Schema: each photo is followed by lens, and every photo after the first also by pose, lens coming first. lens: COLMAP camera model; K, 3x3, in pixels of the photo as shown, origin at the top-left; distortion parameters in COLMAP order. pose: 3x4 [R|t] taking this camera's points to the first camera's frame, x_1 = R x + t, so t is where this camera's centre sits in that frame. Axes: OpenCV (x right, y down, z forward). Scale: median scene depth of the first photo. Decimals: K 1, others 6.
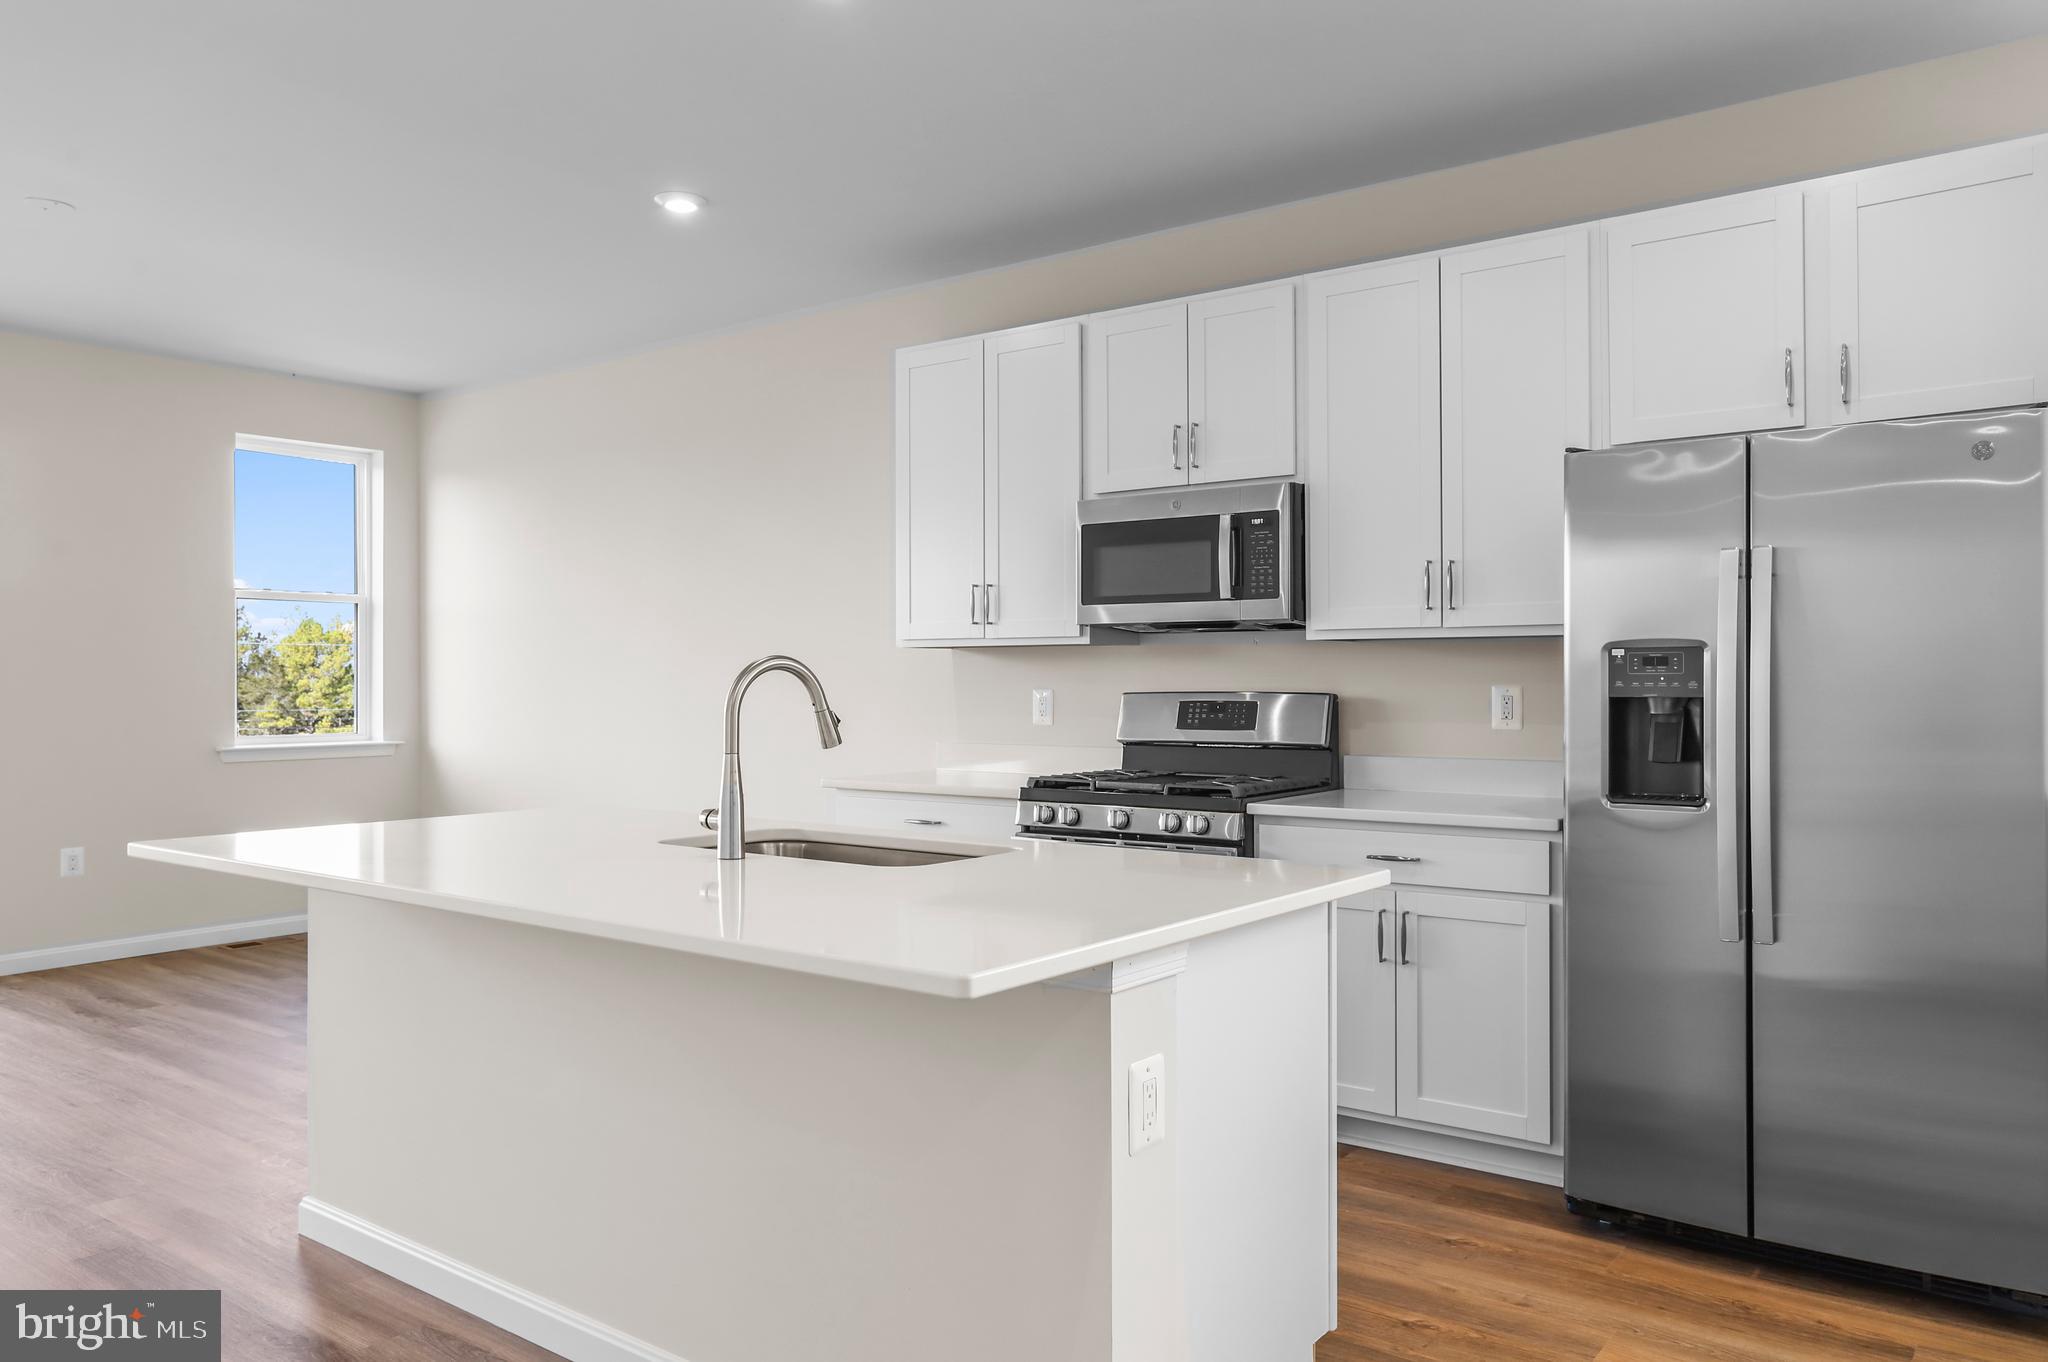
lens RADIAL K [[1475.2, 0, 1038.6], [0, 1475.2, 675.5], [0, 0, 1]] dist [-0.045121, 0.097036]
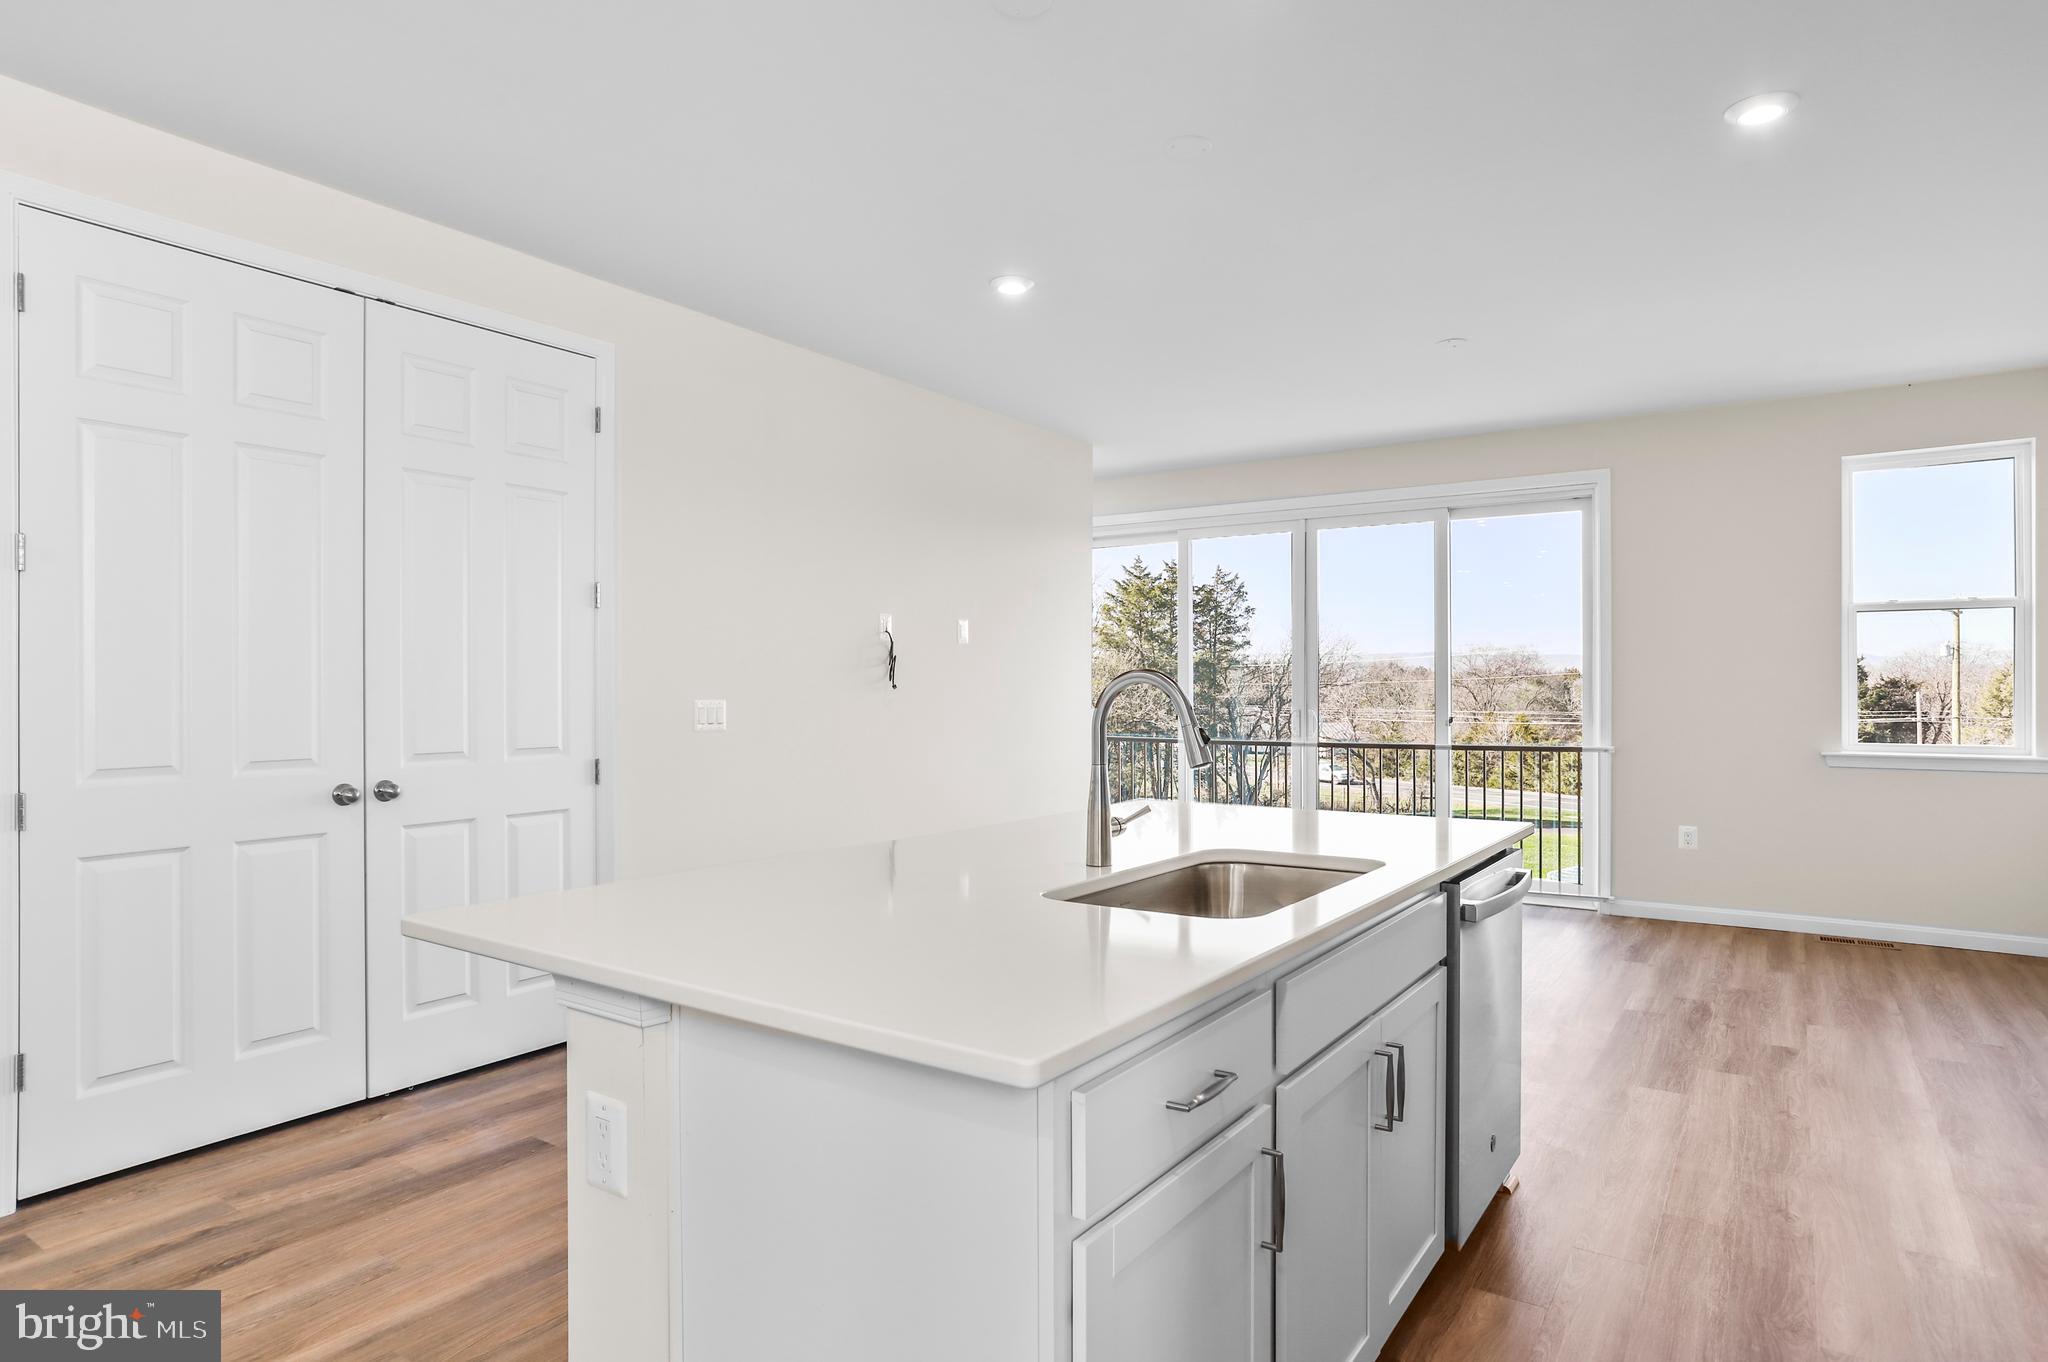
lens RADIAL K [[1135.6, 0, 1019.8], [0, 1135.6, 694.5], [0, 0, 1]] dist [0.000491, 0.001694]
pose [[0.047921, 0.006019, -0.998833, 0.387989], [0.003742, 0.999974, 0.006206, -0.001011], [0.998844, -0.004035, 0.047897, 0.587935]]
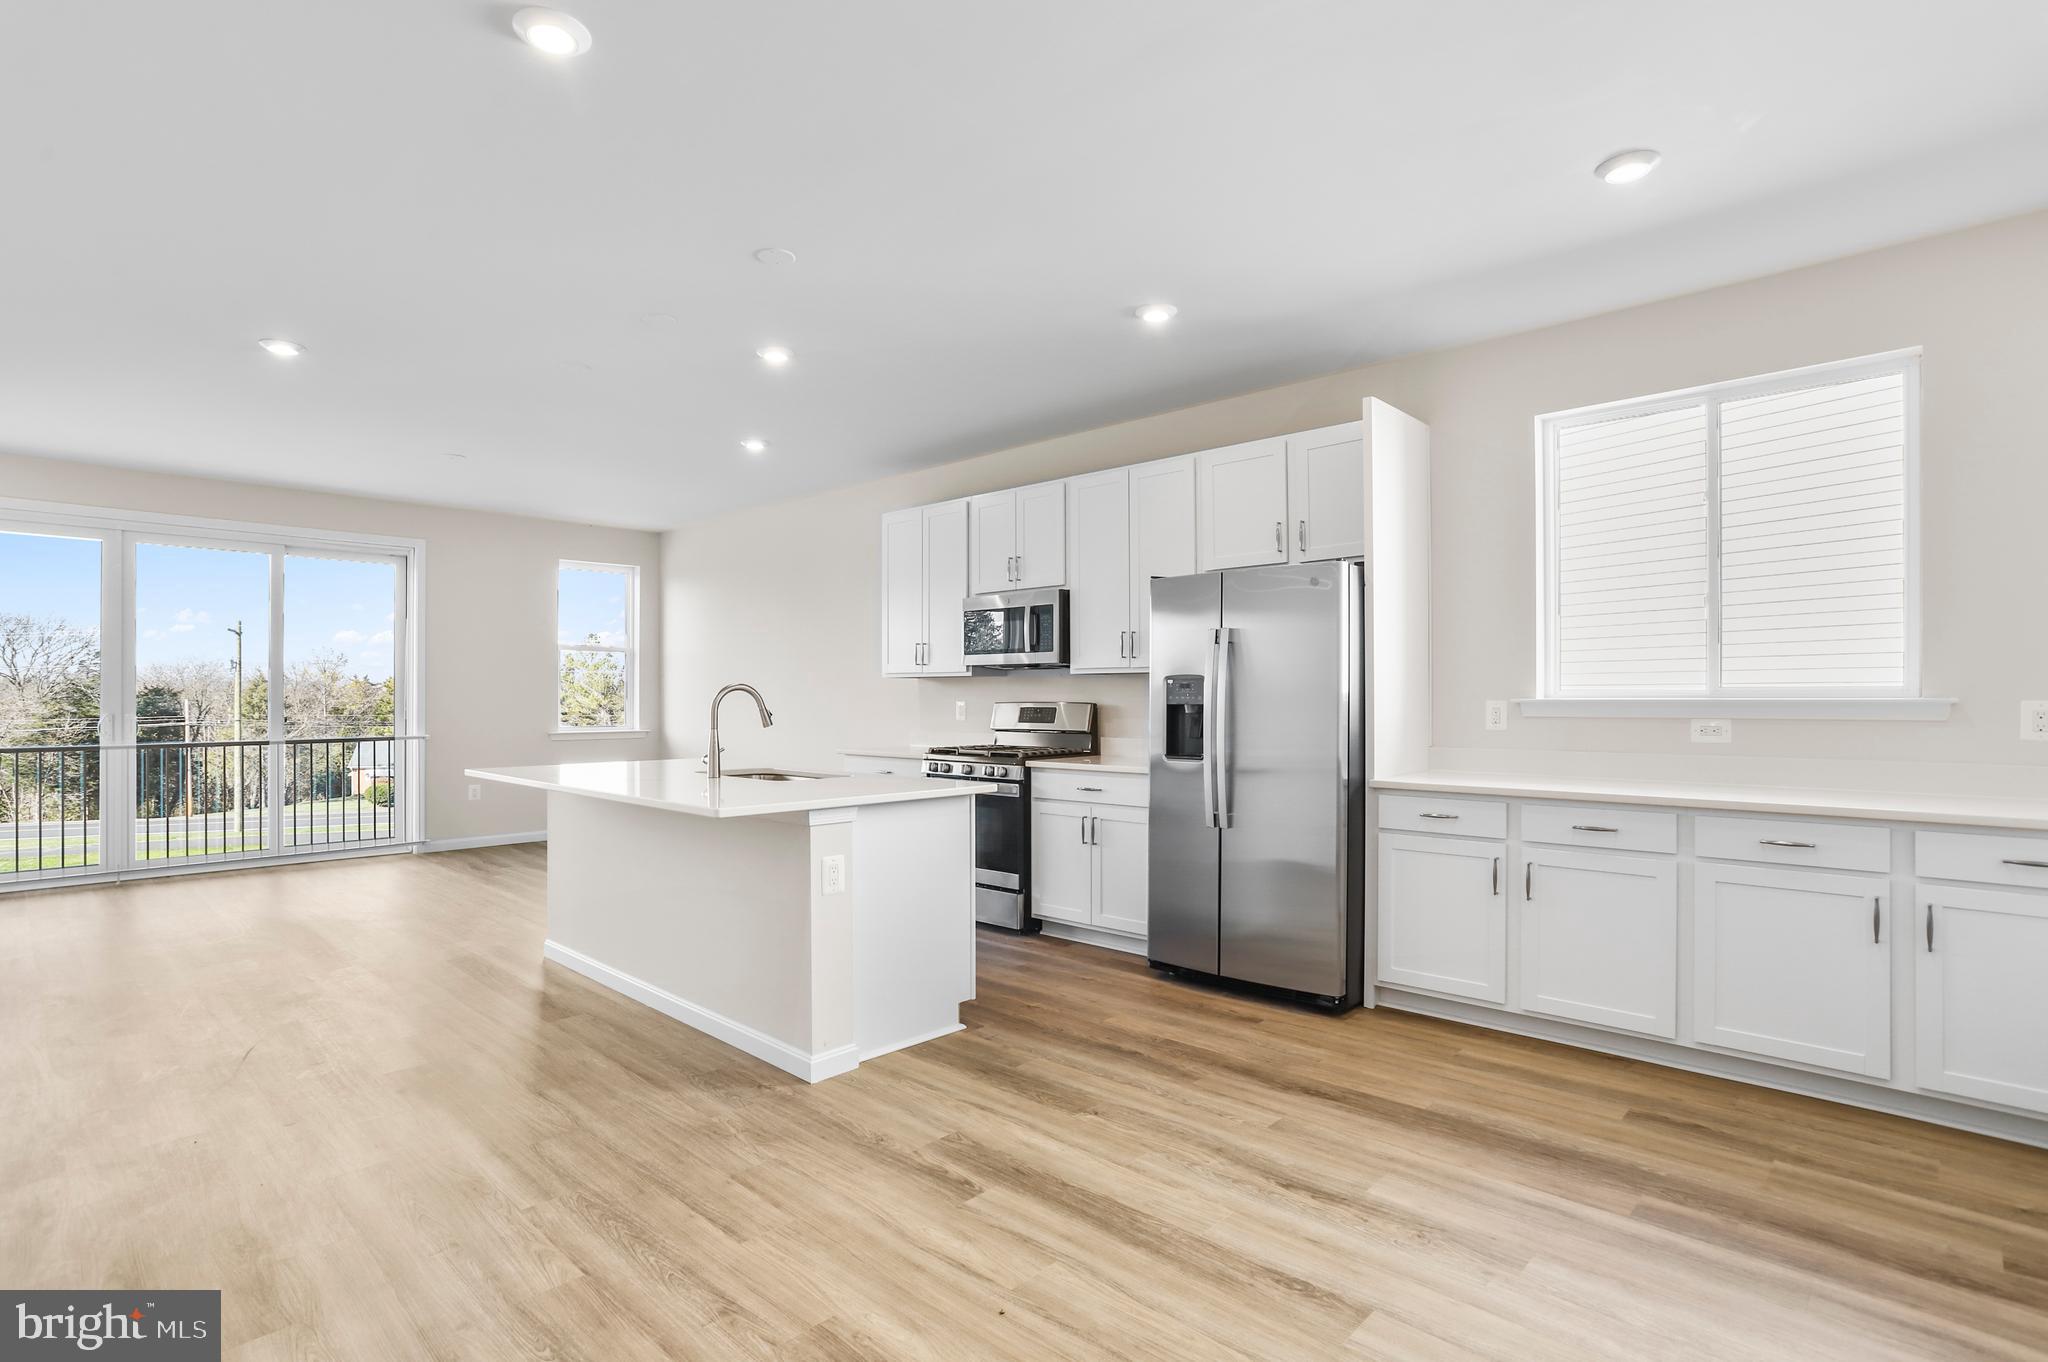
lens RADIAL K [[1014.8, 0, 1024.7], [0, 1014.8, 697.8], [0, 0, 1]] dist [-0.031686, 0.000482]
pose [[0.993649, 0.000872, -0.112520, 0.265344], [-0.000276, 0.999986, 0.005312, -0.000843], [0.112523, -0.005247, 0.993635, -0.274059]]
